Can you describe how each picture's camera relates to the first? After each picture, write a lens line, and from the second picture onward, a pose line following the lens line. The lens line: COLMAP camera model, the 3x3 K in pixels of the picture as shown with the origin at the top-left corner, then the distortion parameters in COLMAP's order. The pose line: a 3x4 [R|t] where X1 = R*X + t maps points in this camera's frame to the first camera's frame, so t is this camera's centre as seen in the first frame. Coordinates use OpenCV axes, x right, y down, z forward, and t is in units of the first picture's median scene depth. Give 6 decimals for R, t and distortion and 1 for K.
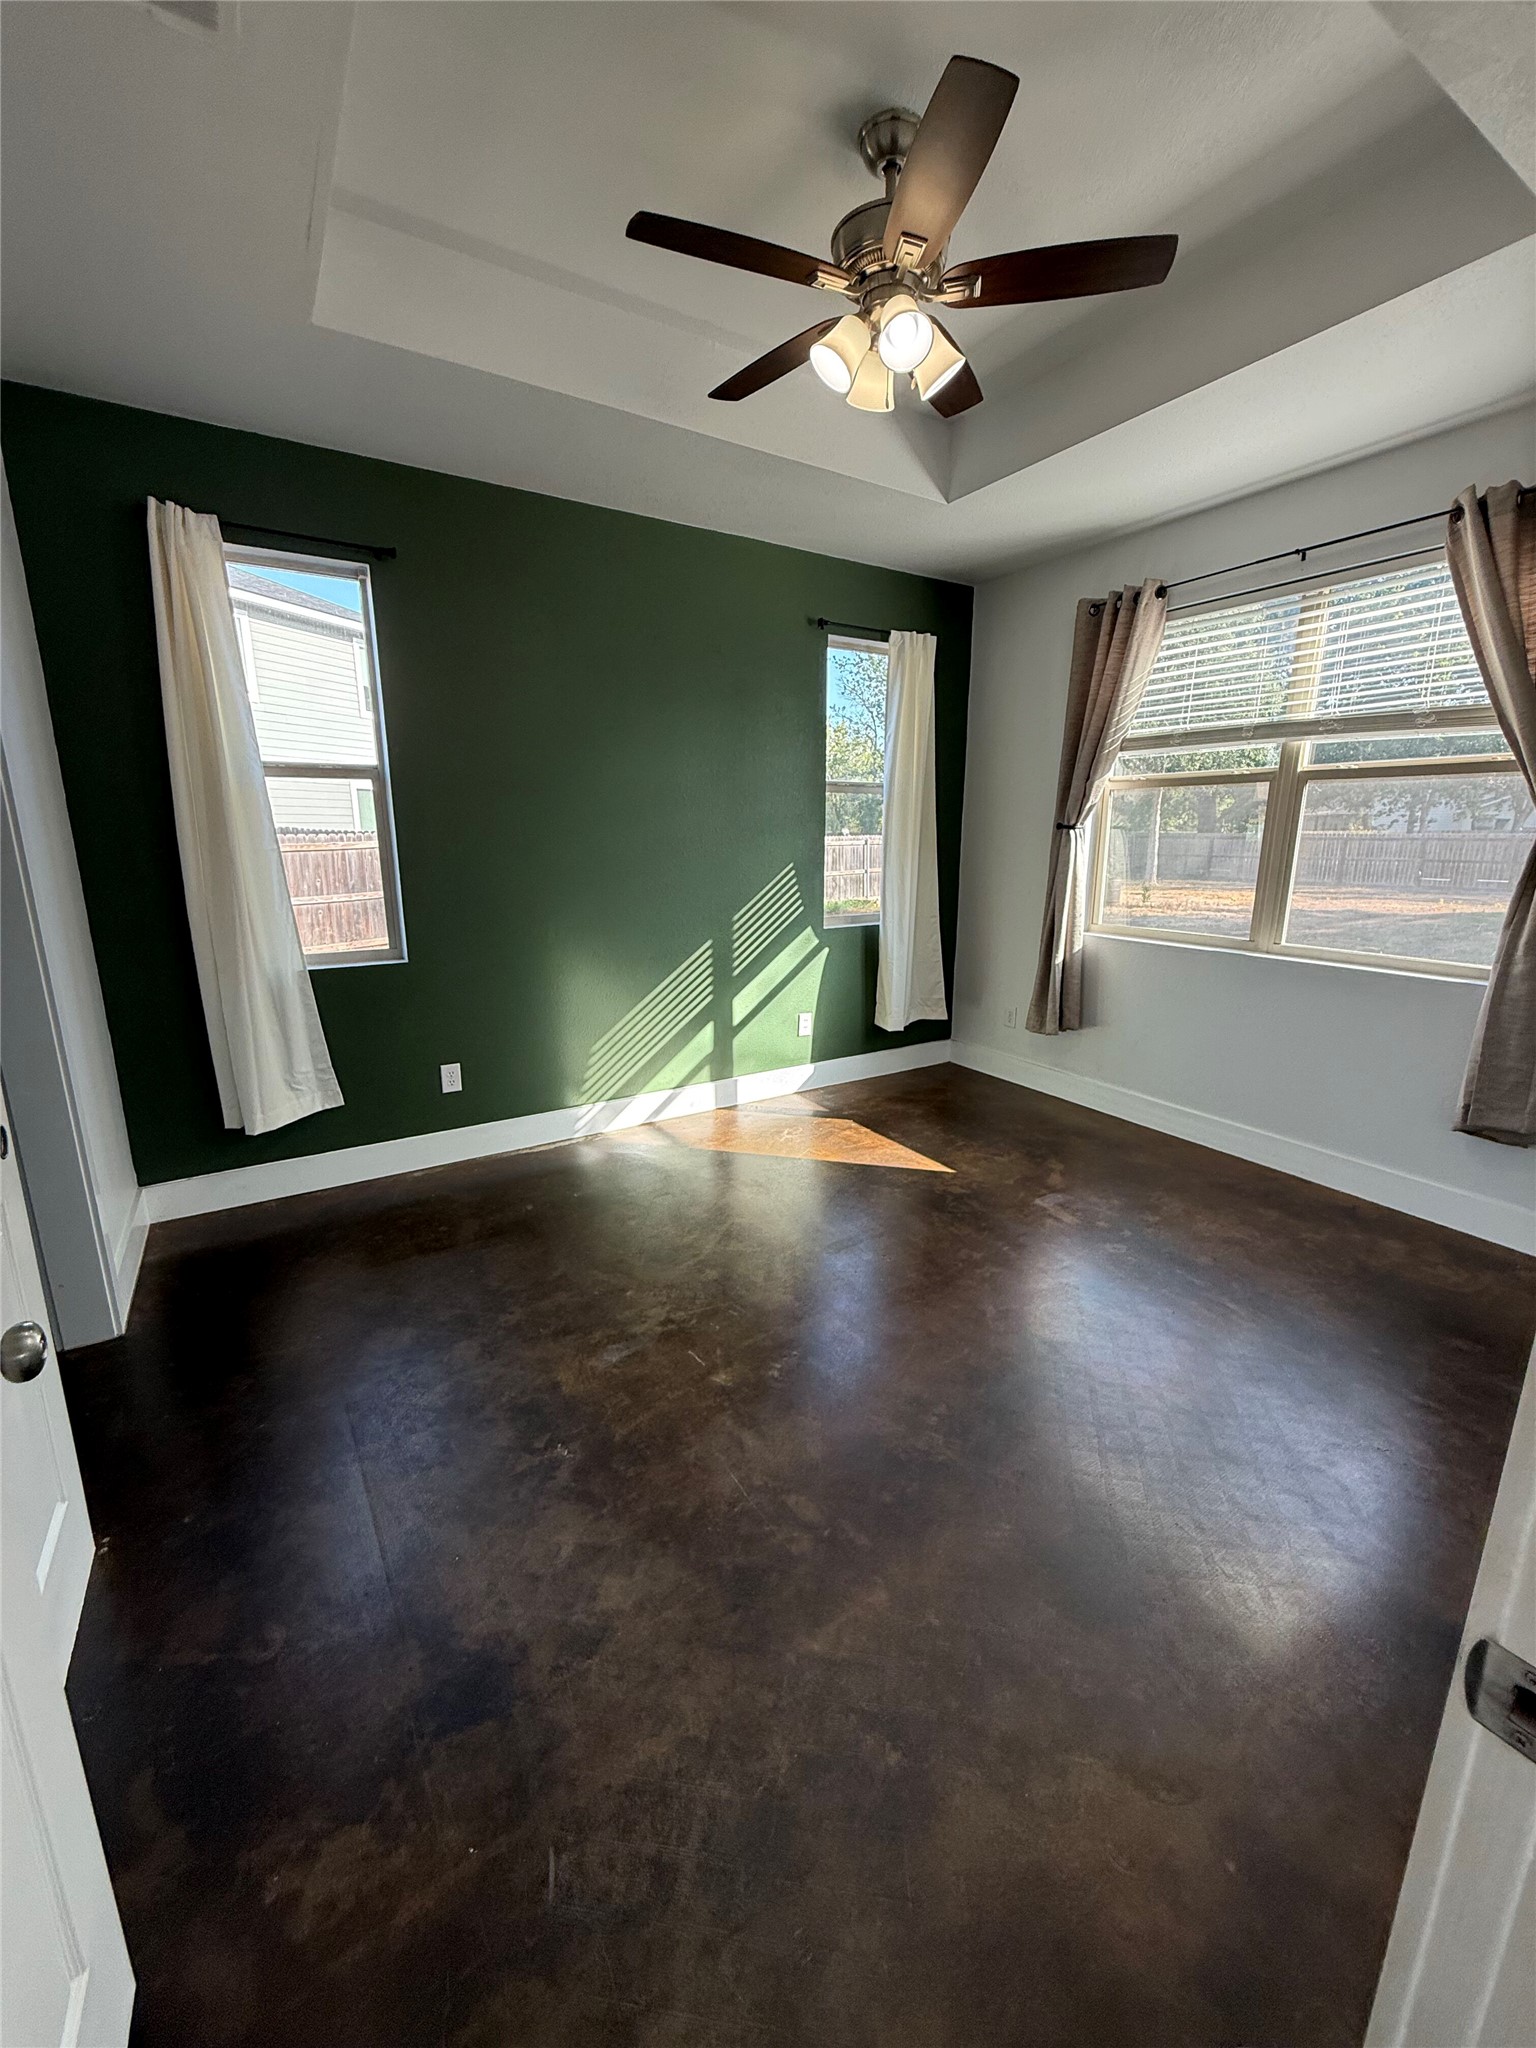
lens RADIAL K [[819.4, 0, 770.5], [0, 819.4, 1015.0], [0, 0, 1]] dist [0.000163, 0.000599]
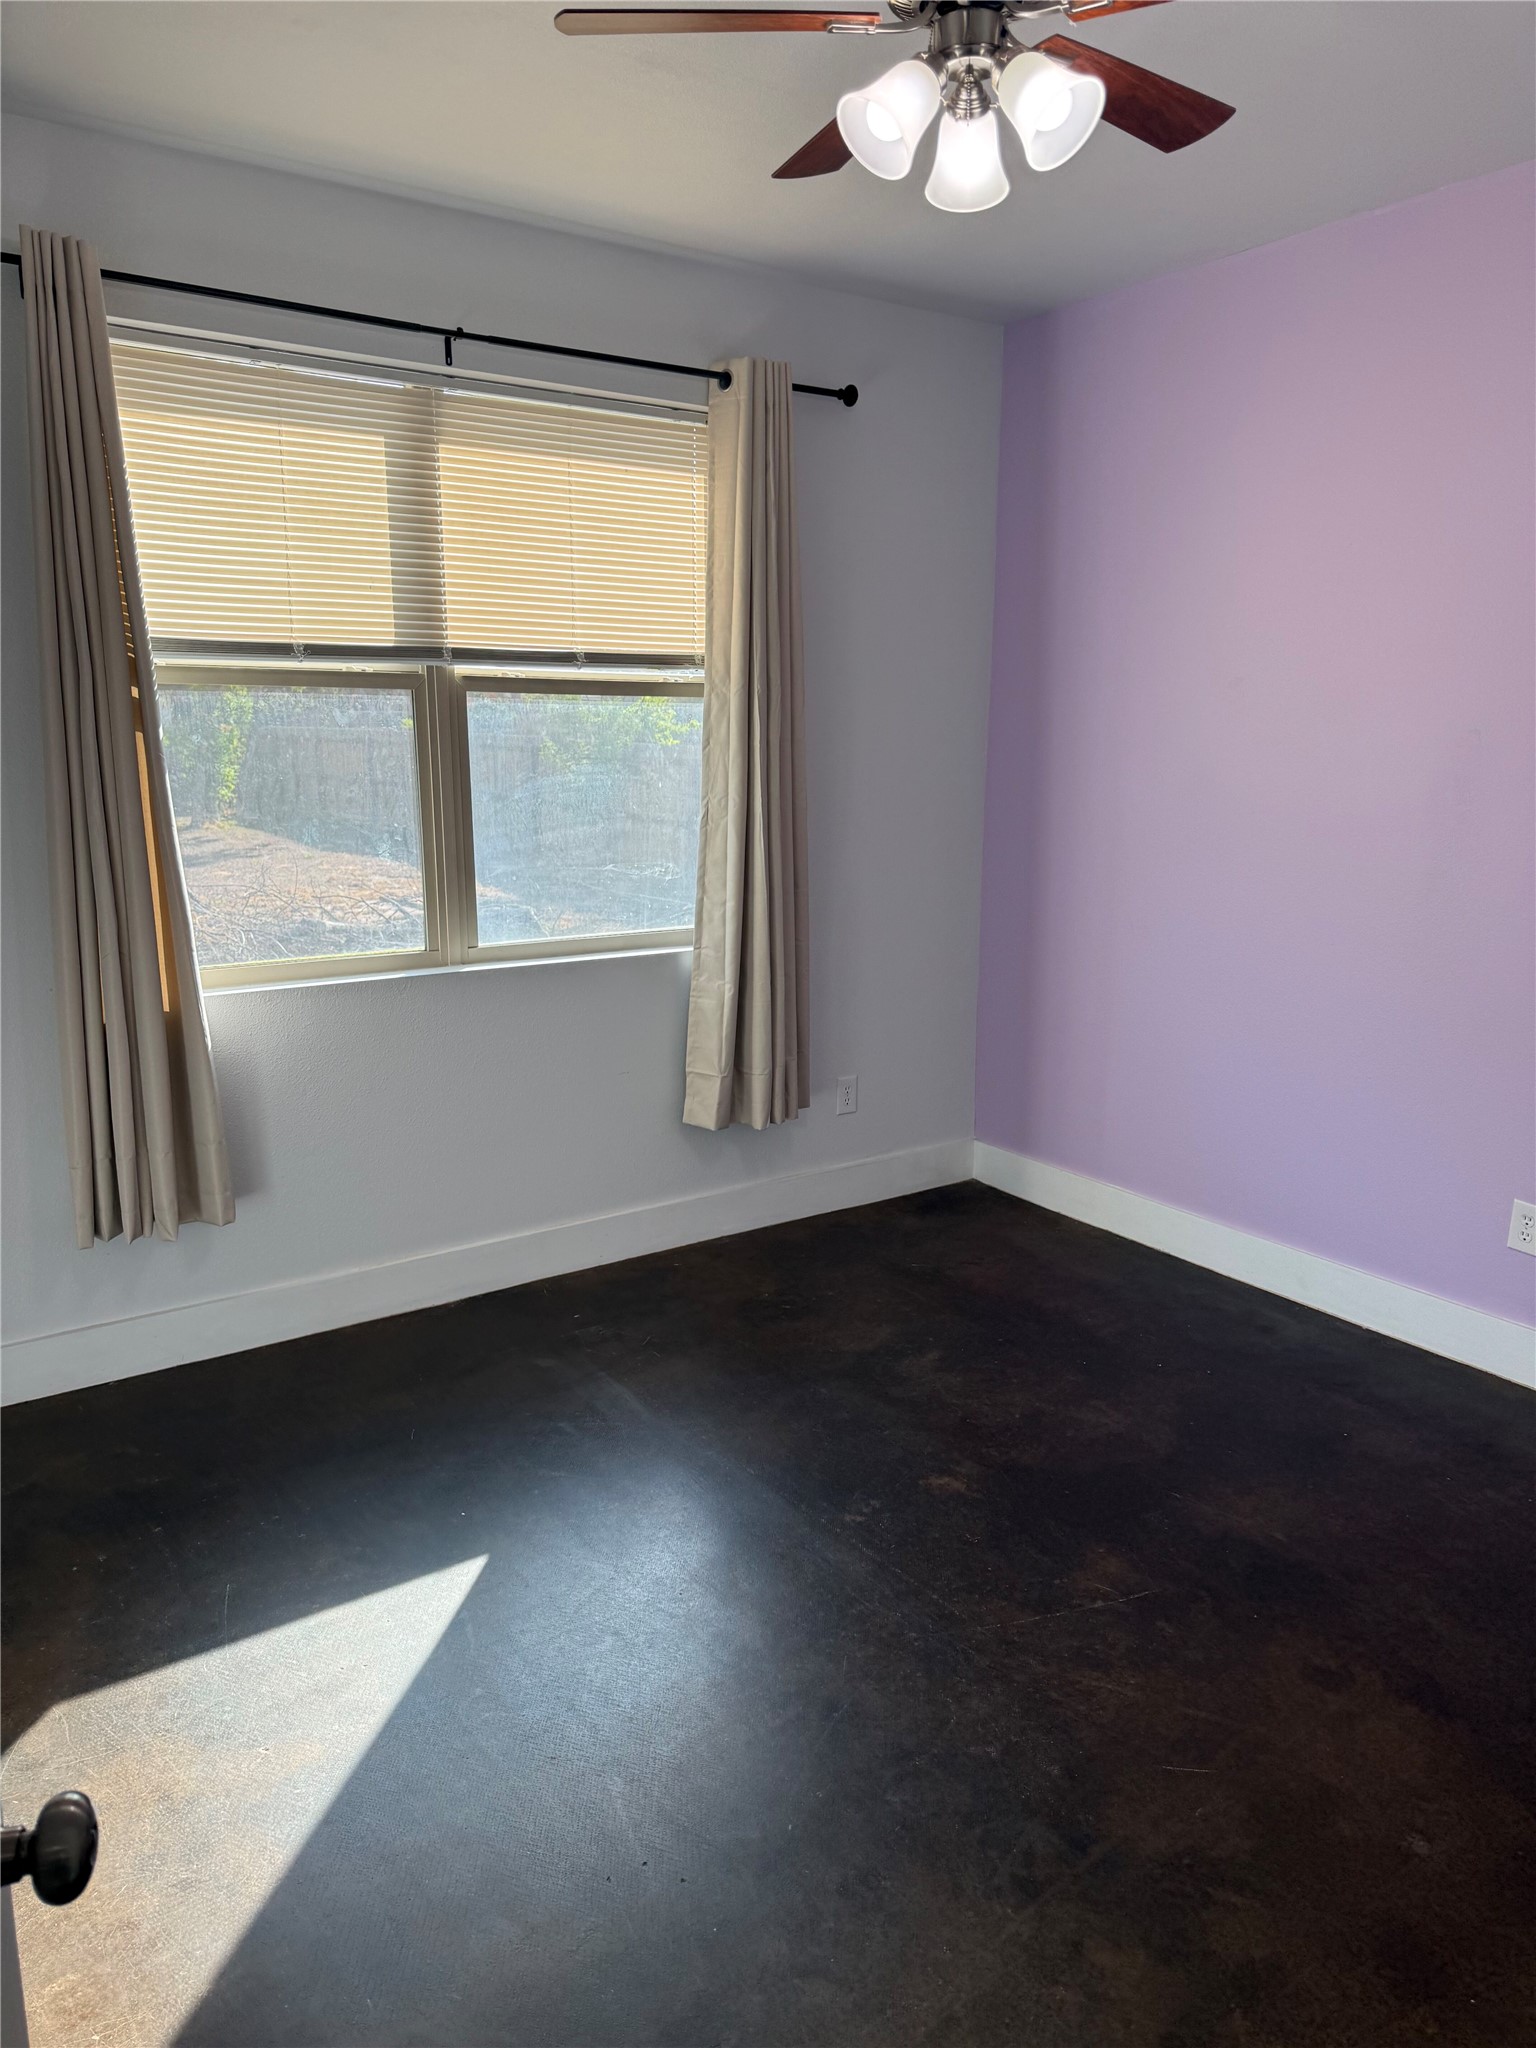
lens RADIAL K [[1451.4, 0, 778.5], [0, 1451.4, 1020.0], [0, 0, 1]] dist [0.080689, -0.103617]
pose [[-0.053560, -0.183570, 0.981546, -0.489148], [0.237891, 0.952310, 0.191084, -0.184649], [-0.969814, 0.243735, -0.007336, 0.769871]]
